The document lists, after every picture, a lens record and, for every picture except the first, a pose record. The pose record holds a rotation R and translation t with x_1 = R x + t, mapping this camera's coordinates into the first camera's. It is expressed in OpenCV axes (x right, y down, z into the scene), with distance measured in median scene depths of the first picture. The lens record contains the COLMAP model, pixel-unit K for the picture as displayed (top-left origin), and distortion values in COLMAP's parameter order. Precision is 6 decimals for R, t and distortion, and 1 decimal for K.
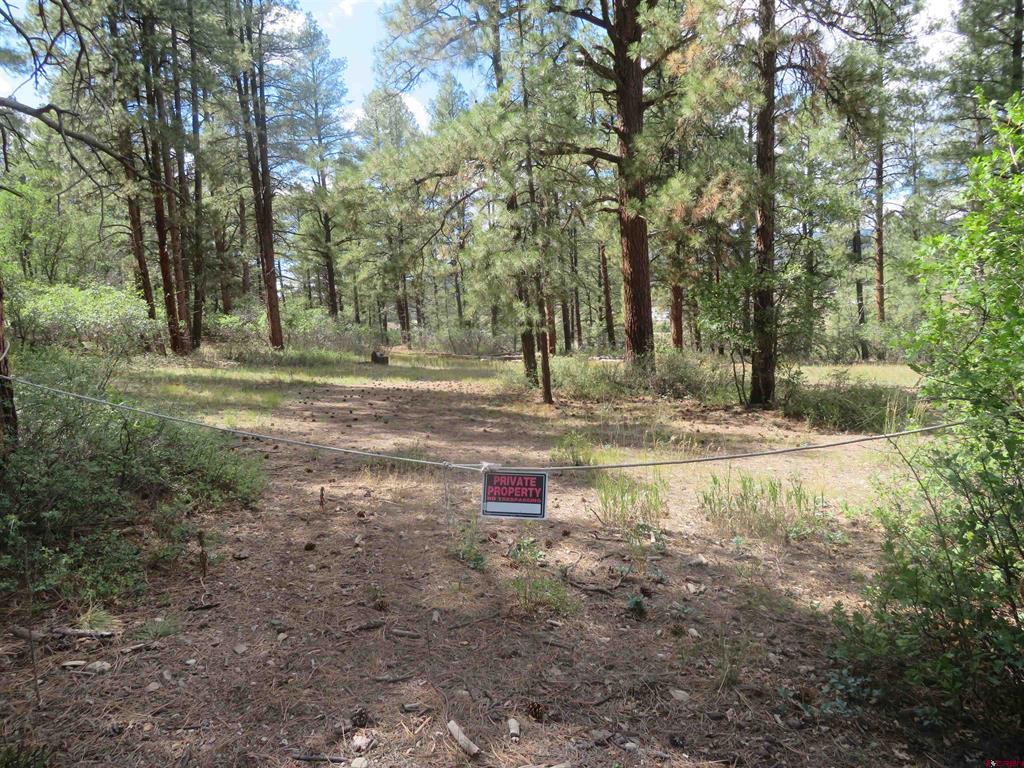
lens RADIAL K [[754.0, 0, 512.0], [0, 754.0, 384.0], [0, 0, 1]] dist [0.003857, 0.002904]
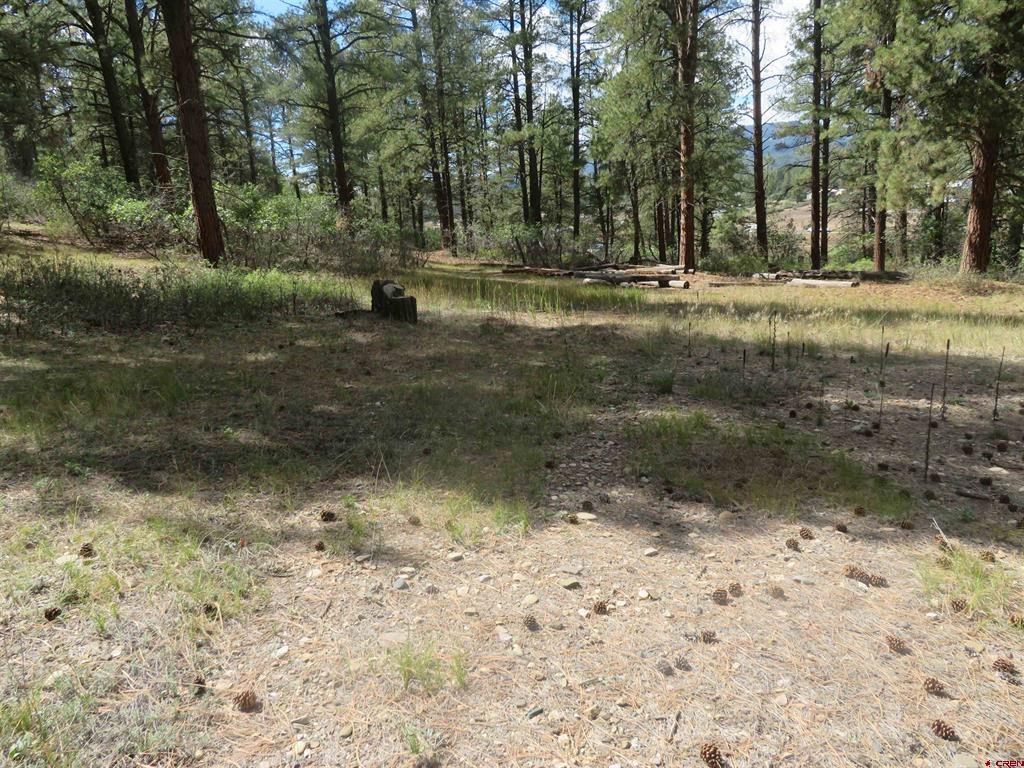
lens RADIAL K [[754.0, 0, 512.0], [0, 754.0, 384.0], [0, 0, 1]] dist [0.003857, 0.002904]
pose [[0.998644, 0.007073, -0.051572, -0.041844], [-0.000415, 0.991775, 0.127990, -0.016485], [0.052053, -0.127795, 0.990434, 0.270138]]
